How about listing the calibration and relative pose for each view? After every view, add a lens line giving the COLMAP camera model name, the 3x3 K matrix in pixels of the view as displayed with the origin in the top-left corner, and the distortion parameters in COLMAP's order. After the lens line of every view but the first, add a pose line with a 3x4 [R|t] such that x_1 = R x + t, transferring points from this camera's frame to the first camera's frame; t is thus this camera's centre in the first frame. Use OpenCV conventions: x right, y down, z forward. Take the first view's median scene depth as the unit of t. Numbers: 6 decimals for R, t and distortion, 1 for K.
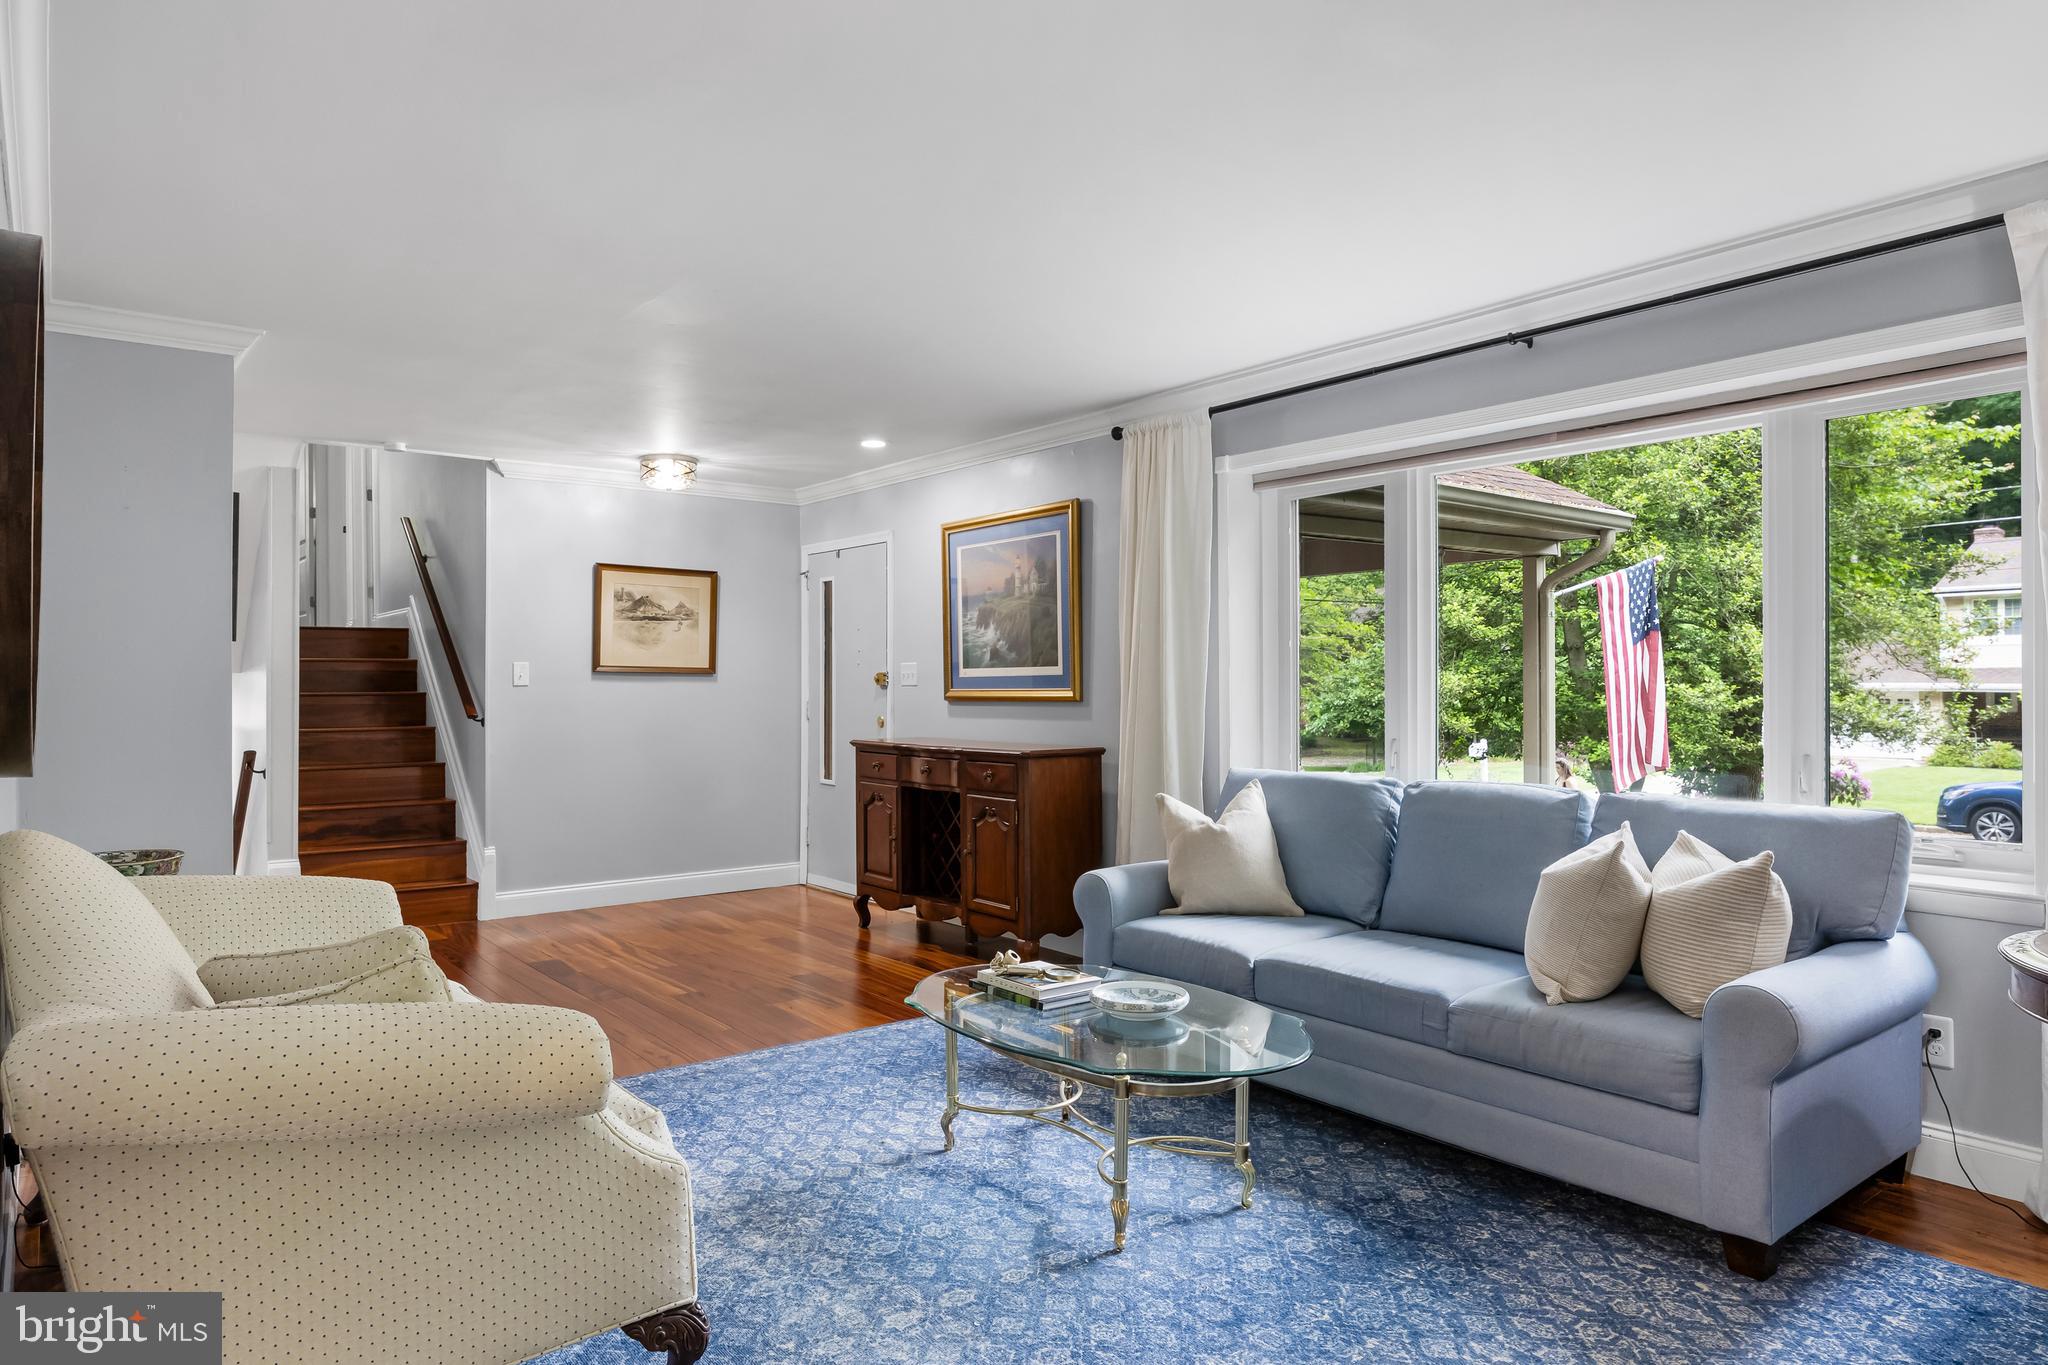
lens RADIAL K [[1236.6, 0, 1012.9], [0, 1236.6, 685.8], [0, 0, 1]] dist [-0.012318, 0.001583]
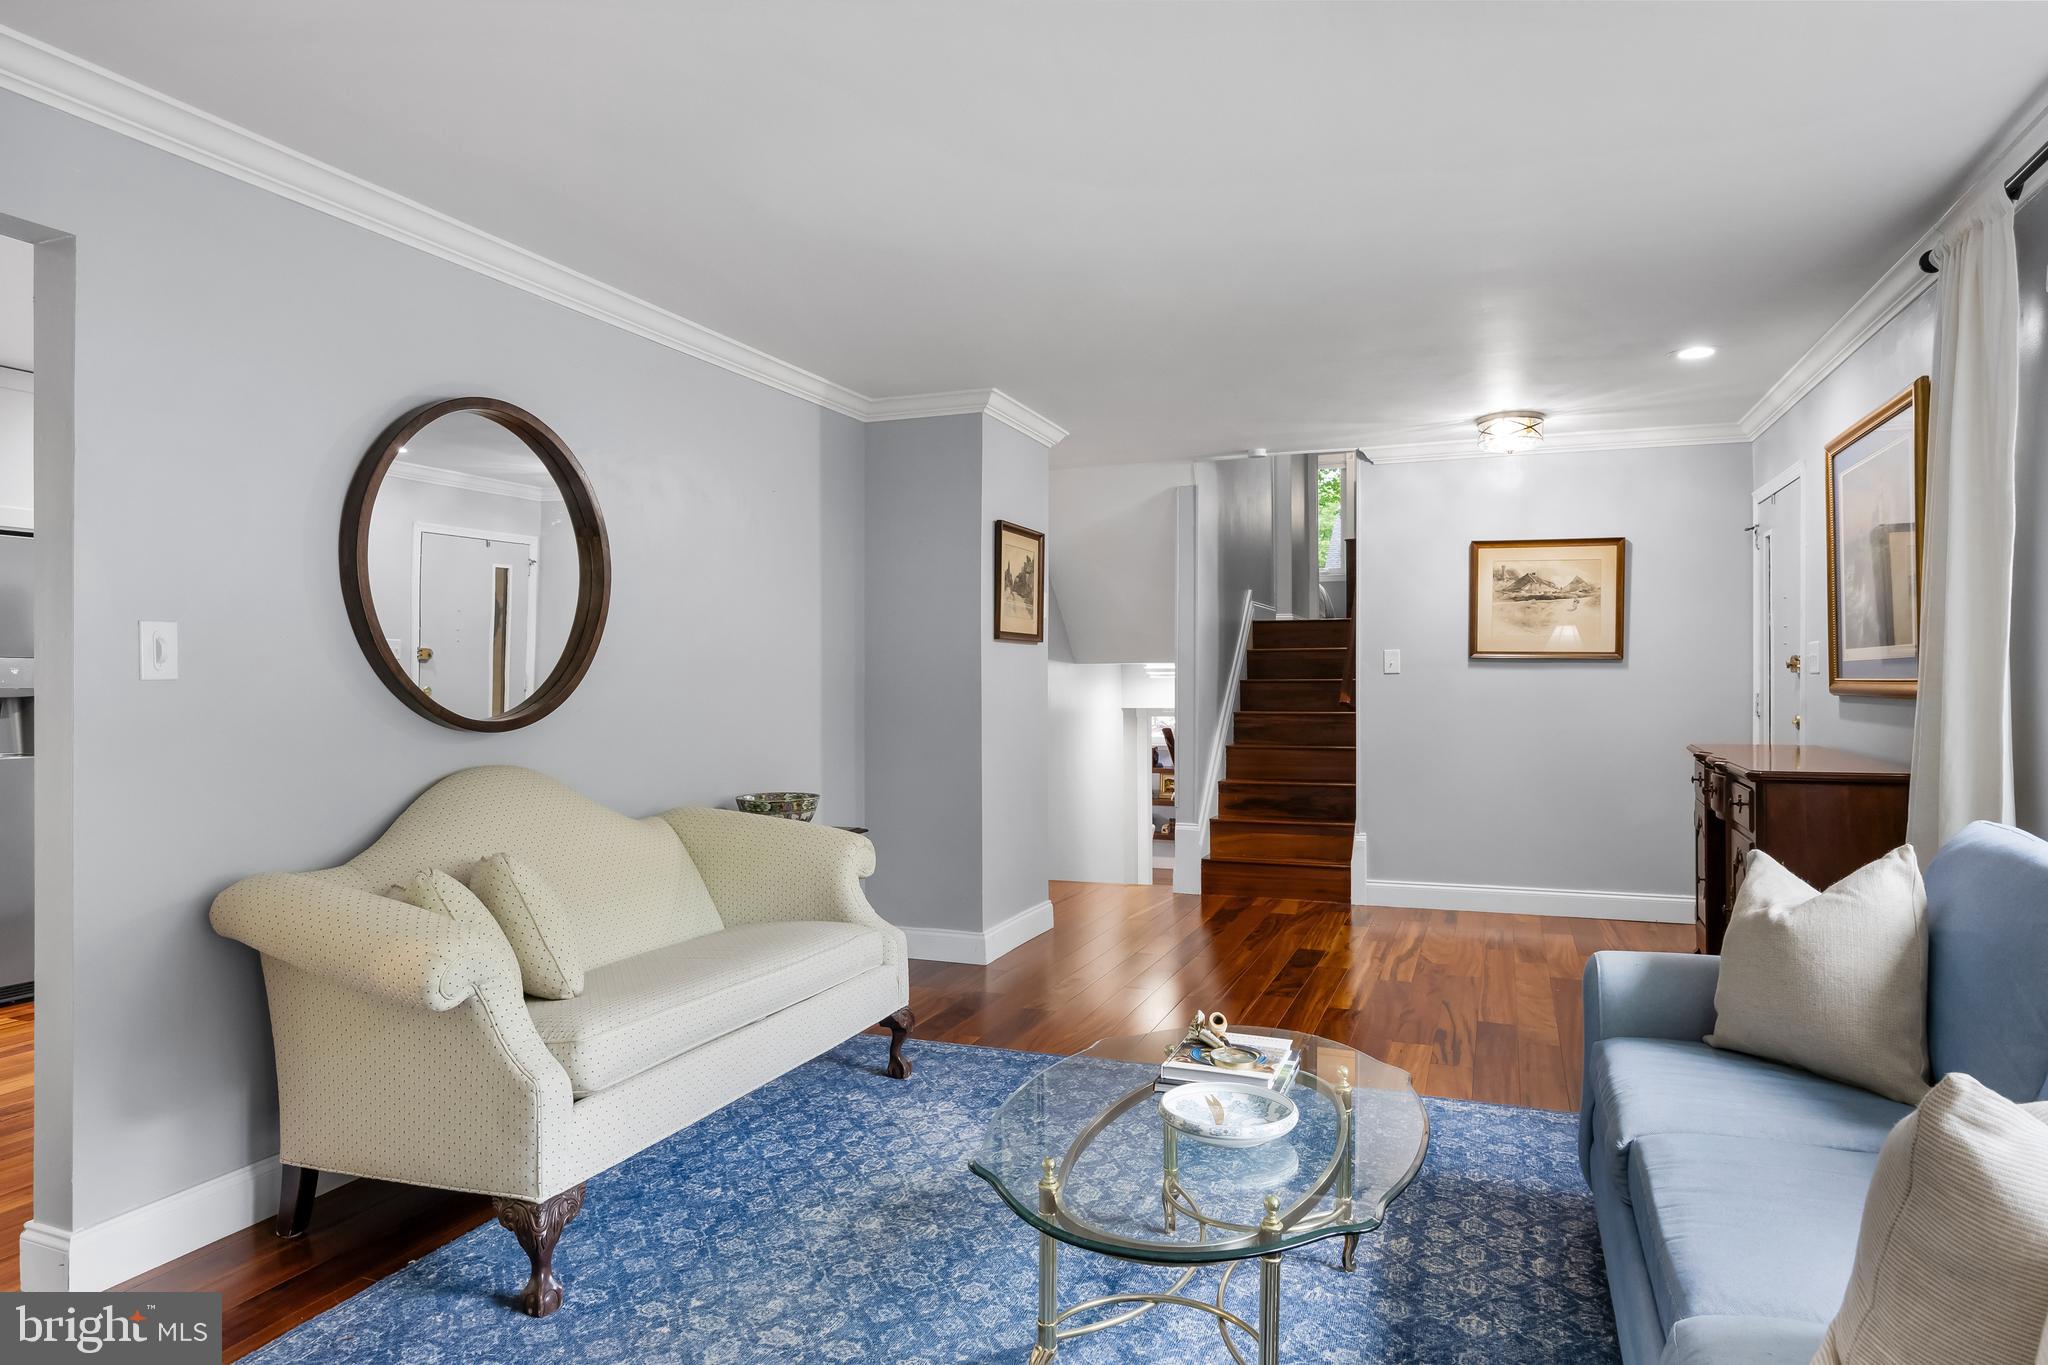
lens RADIAL K [[1236.6, 0, 1021.3], [0, 1236.6, 675.5], [0, 0, 1]] dist [-0.012318, 0.001583]
pose [[0.515837, 0.002396, -0.856683, 0.293009], [-0.000086, 0.999996, 0.002746, -0.000971], [0.856687, -0.001343, 0.515836, 0.236896]]
